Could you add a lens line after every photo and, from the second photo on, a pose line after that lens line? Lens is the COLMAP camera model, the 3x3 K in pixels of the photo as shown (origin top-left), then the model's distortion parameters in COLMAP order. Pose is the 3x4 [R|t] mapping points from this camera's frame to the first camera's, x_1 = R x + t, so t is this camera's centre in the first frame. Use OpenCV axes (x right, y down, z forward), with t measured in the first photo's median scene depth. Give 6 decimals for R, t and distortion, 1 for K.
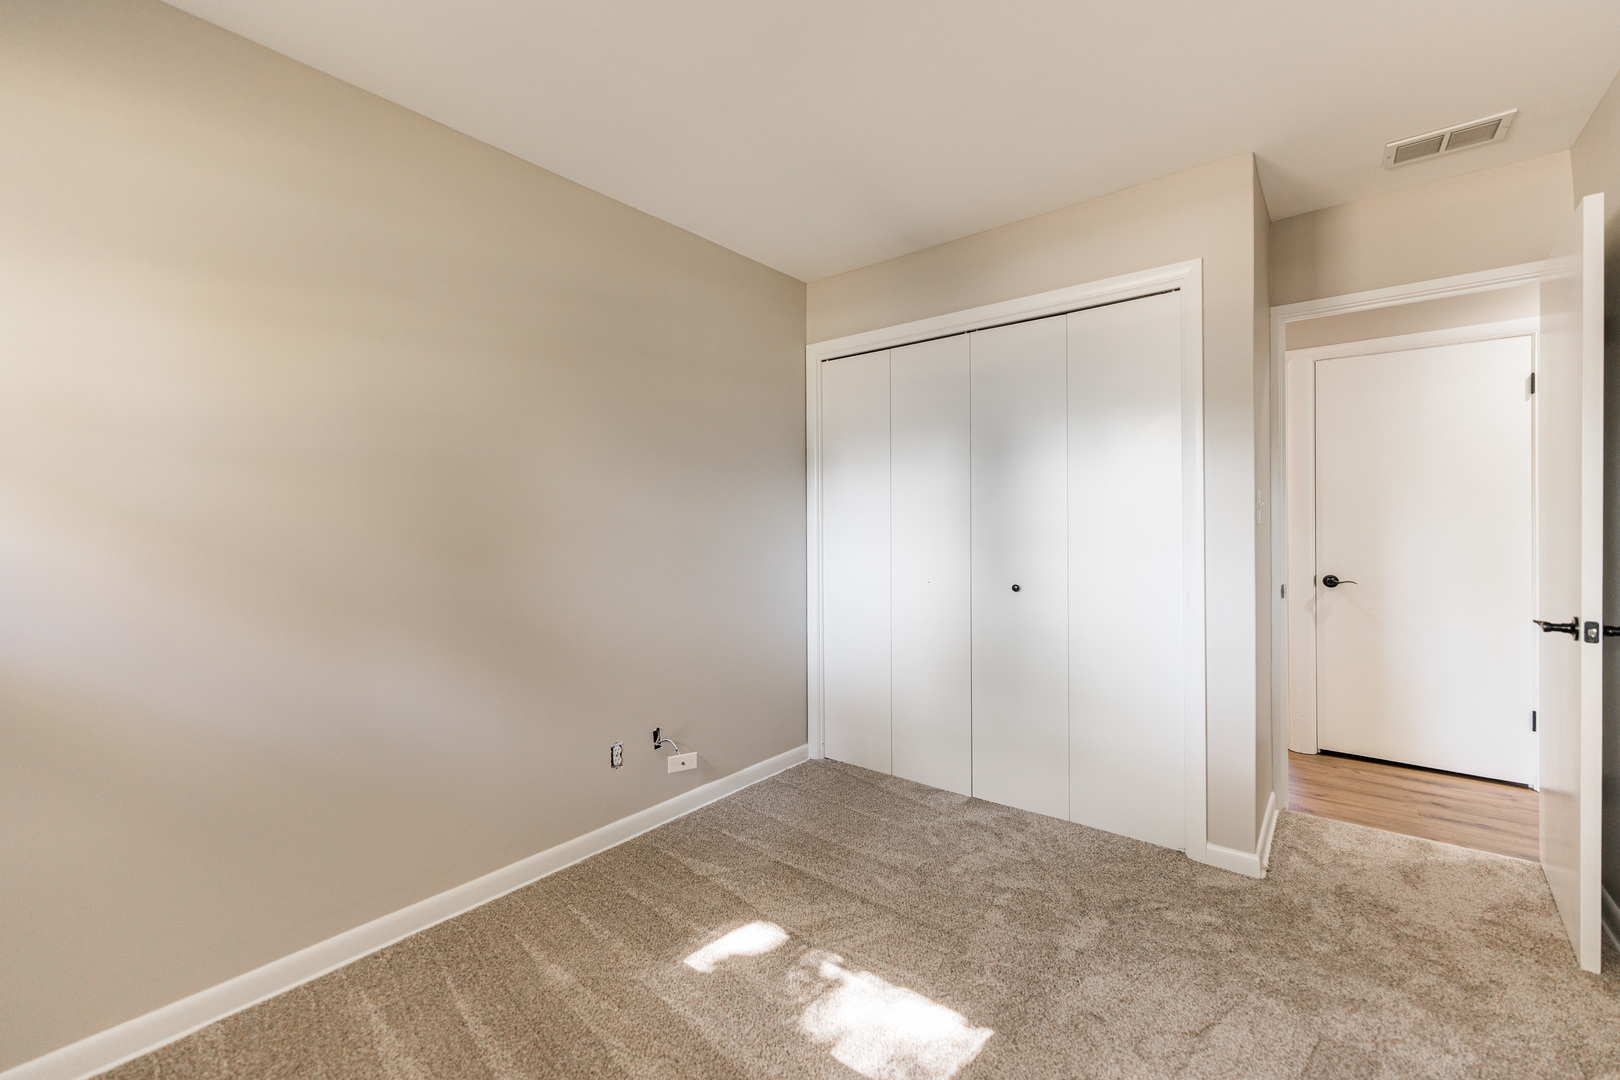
lens RADIAL K [[652.3, 0, 804.6], [0, 652.3, 537.9], [0, 0, 1]] dist [0.001257, 0.000028]
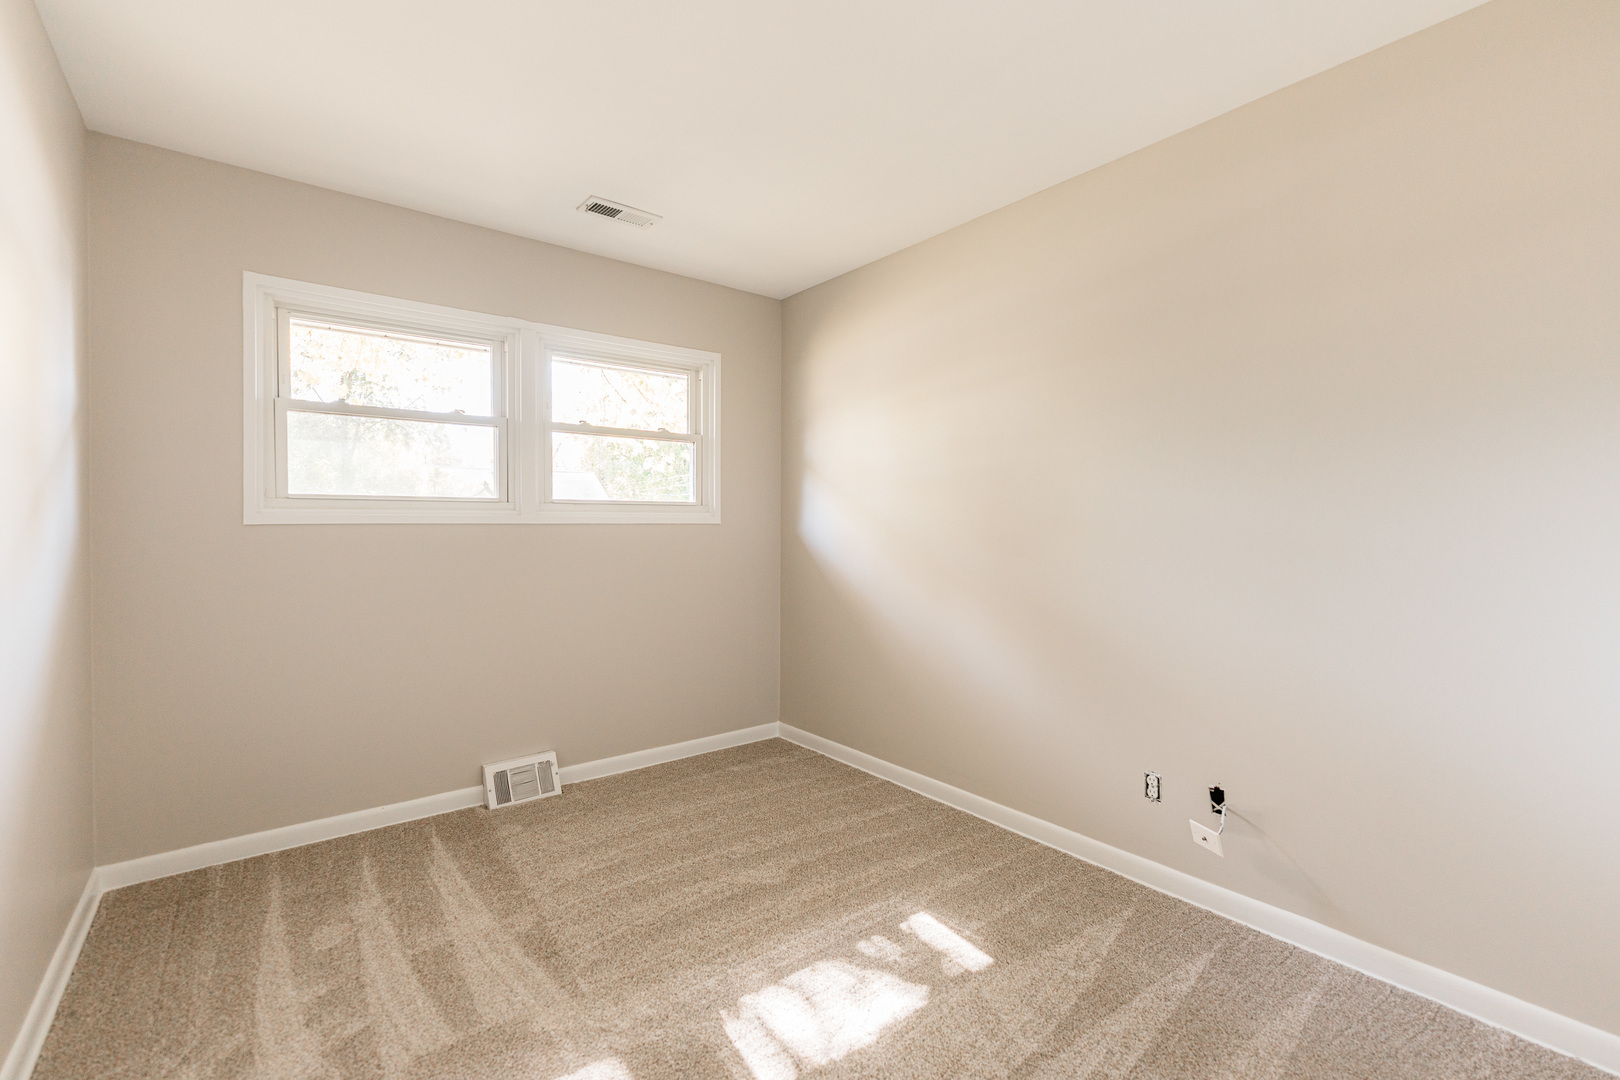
lens RADIAL K [[652.3, 0, 804.6], [0, 652.3, 537.9], [0, 0, 1]] dist [0.001257, 0.000028]
pose [[-0.207973, 0.011164, -0.978071, 0.755499], [-0.007634, 0.999886, 0.013036, -0.015595], [0.978105, 0.010177, -0.207864, 0.804525]]
